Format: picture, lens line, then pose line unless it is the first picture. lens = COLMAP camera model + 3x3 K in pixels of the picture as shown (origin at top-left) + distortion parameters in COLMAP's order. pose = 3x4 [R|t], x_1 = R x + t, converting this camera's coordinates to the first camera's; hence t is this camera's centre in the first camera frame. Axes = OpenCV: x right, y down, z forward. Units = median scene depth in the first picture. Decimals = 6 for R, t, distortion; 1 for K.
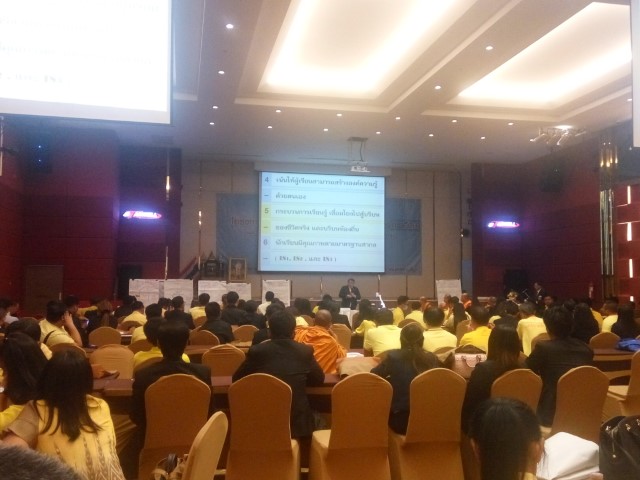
lens RADIAL K [[643.1, 0, 322.6], [0, 643.1, 242.1], [0, 0, 1]] dist [0.099349, -0.177888]
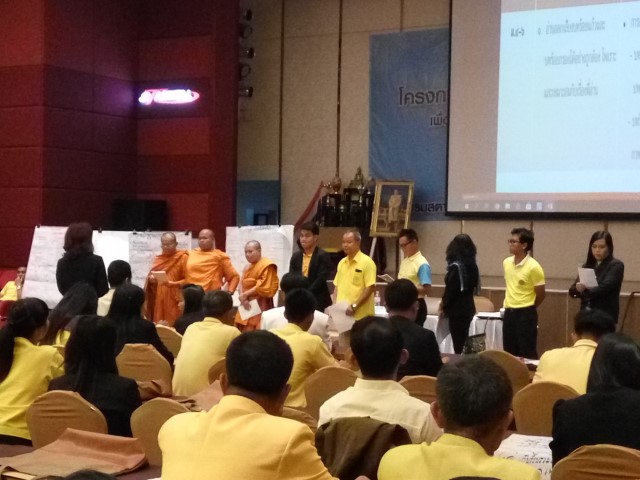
lens RADIAL K [[1215.5, 0, 320.0], [0, 1215.5, 240.0], [0, 0, 1]] dist [0.051232, 0.364924]
pose [[0.718147, 0.011600, -0.695795, 0.400804], [0.031307, 0.998310, 0.048957, 0.022123], [0.695187, -0.056942, 0.716570, 0.384044]]
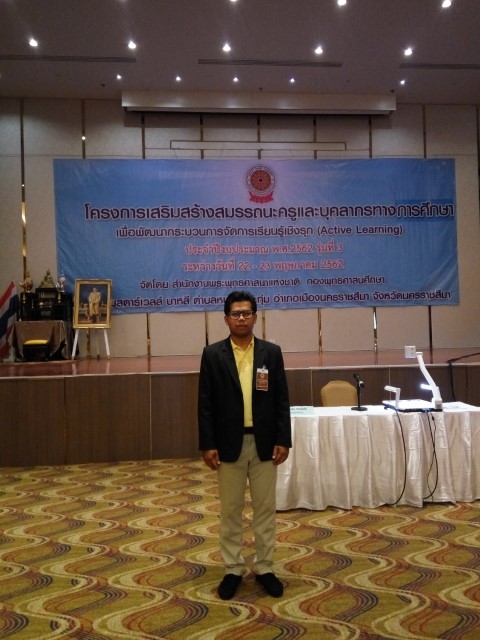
lens RADIAL K [[505.8, 0, 240.0], [0, 505.8, 320.0], [0, 0, 1]] dist [0.091976, -0.114429]
pose [[0.992070, -0.034531, -0.120847, 0.030137], [0.039619, 0.998416, 0.039960, 0.043874], [0.119276, -0.044431, 0.991867, 0.620441]]
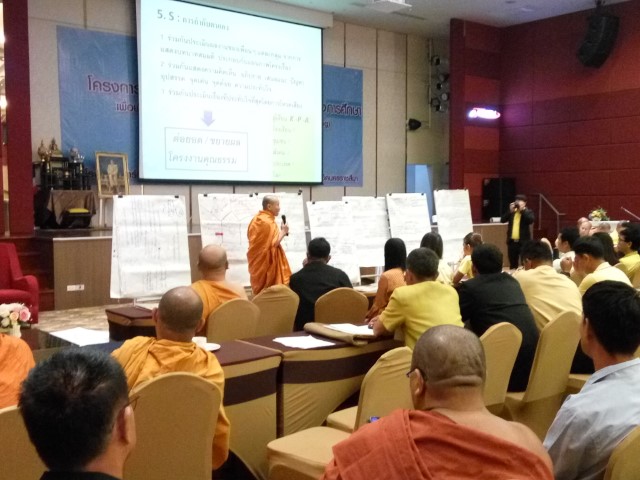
lens RADIAL K [[763.2, 0, 321.0], [0, 763.2, 240.9], [0, 0, 1]] dist [0.119519, -0.198327]
pose [[0.880547, -0.033667, 0.472761, -0.284387], [-0.023355, 0.993180, 0.114228, 0.019357], [-0.473382, -0.111624, 0.873756, 0.352390]]
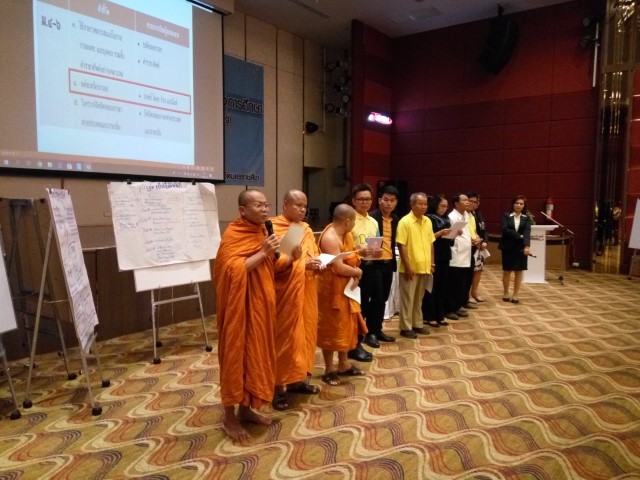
lens RADIAL K [[505.8, 0, 322.7], [0, 505.8, 243.2], [0, 0, 1]] dist [0.091976, -0.114429]
pose [[0.749198, -0.052771, 0.660241, -0.162728], [-0.050002, 0.989470, 0.135825, 0.038418], [-0.660457, -0.134774, 0.738670, 0.618274]]
